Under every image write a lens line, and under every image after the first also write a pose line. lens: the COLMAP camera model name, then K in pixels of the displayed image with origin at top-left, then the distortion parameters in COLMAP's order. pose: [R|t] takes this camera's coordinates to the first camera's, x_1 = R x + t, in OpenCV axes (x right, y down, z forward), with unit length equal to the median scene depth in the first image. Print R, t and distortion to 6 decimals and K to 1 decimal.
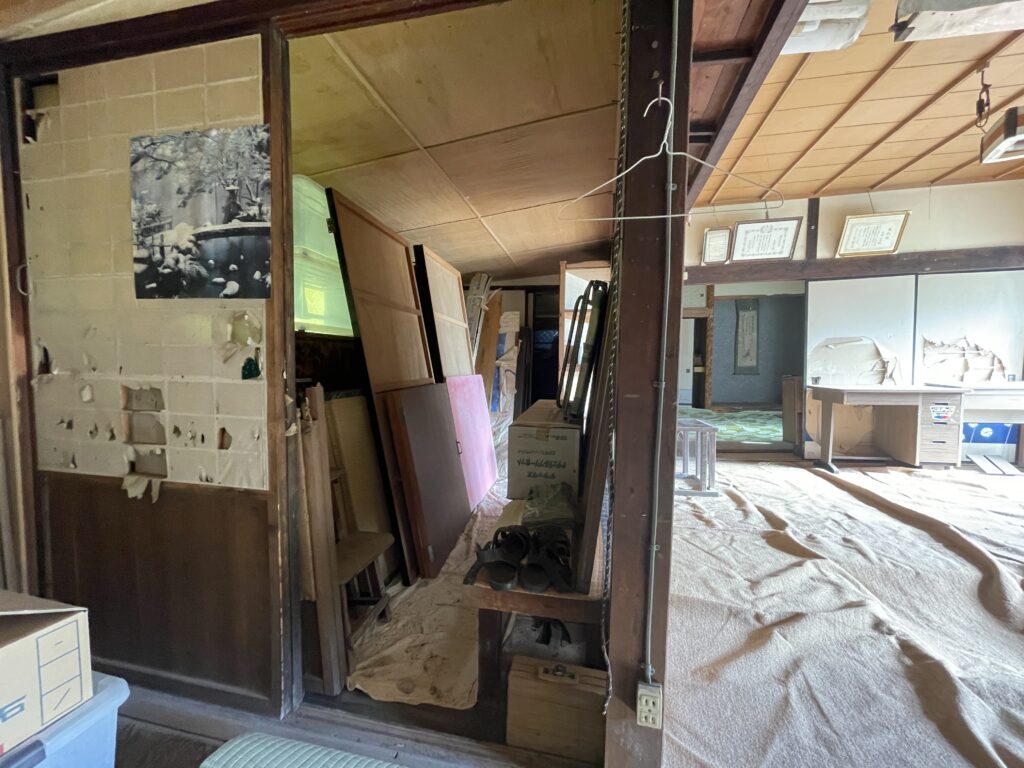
lens RADIAL K [[411.5, 0, 517.1], [0, 411.5, 389.6], [0, 0, 1]] dist [-0.002719, 0.000874]
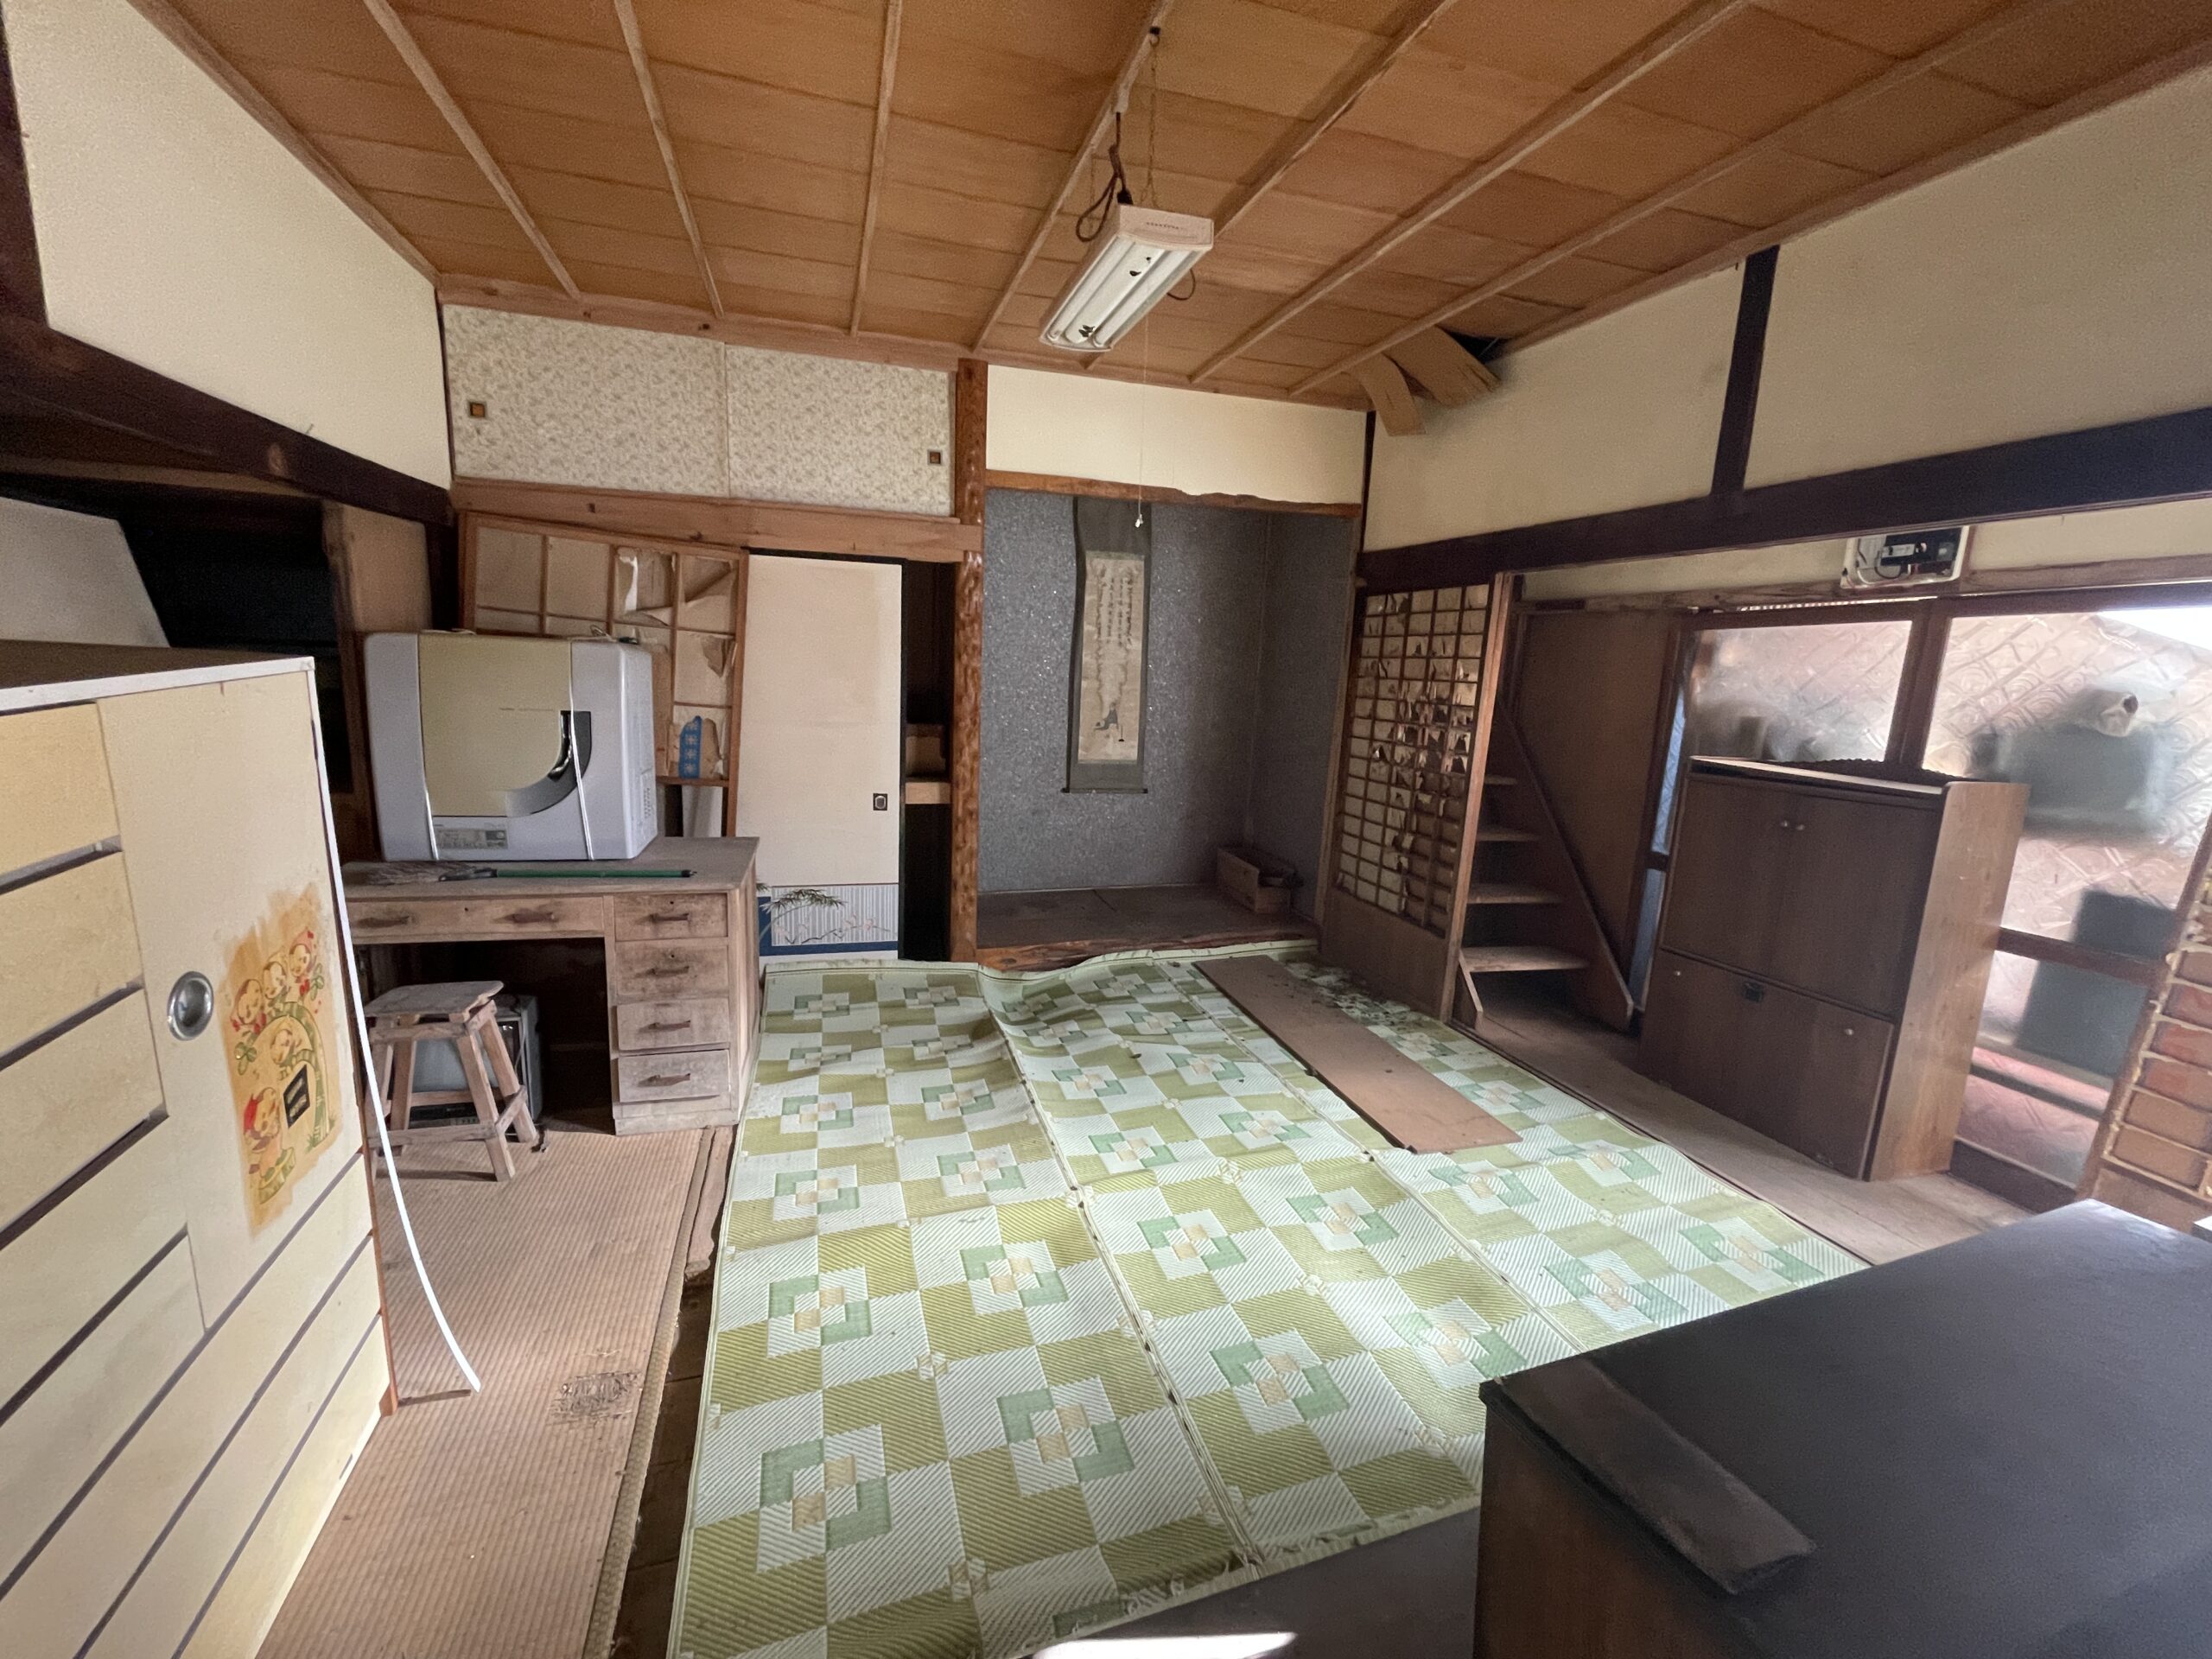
lens RADIAL K [[888.8, 0, 1100.8], [0, 888.8, 838.8], [0, 0, 1]] dist [-0.002719, 0.000874]
pose [[0.877158, -0.050704, 0.477518, 0.572617], [-0.015119, 0.991001, 0.132998, -0.181899], [-0.479965, -0.123880, 0.868497, 1.026304]]
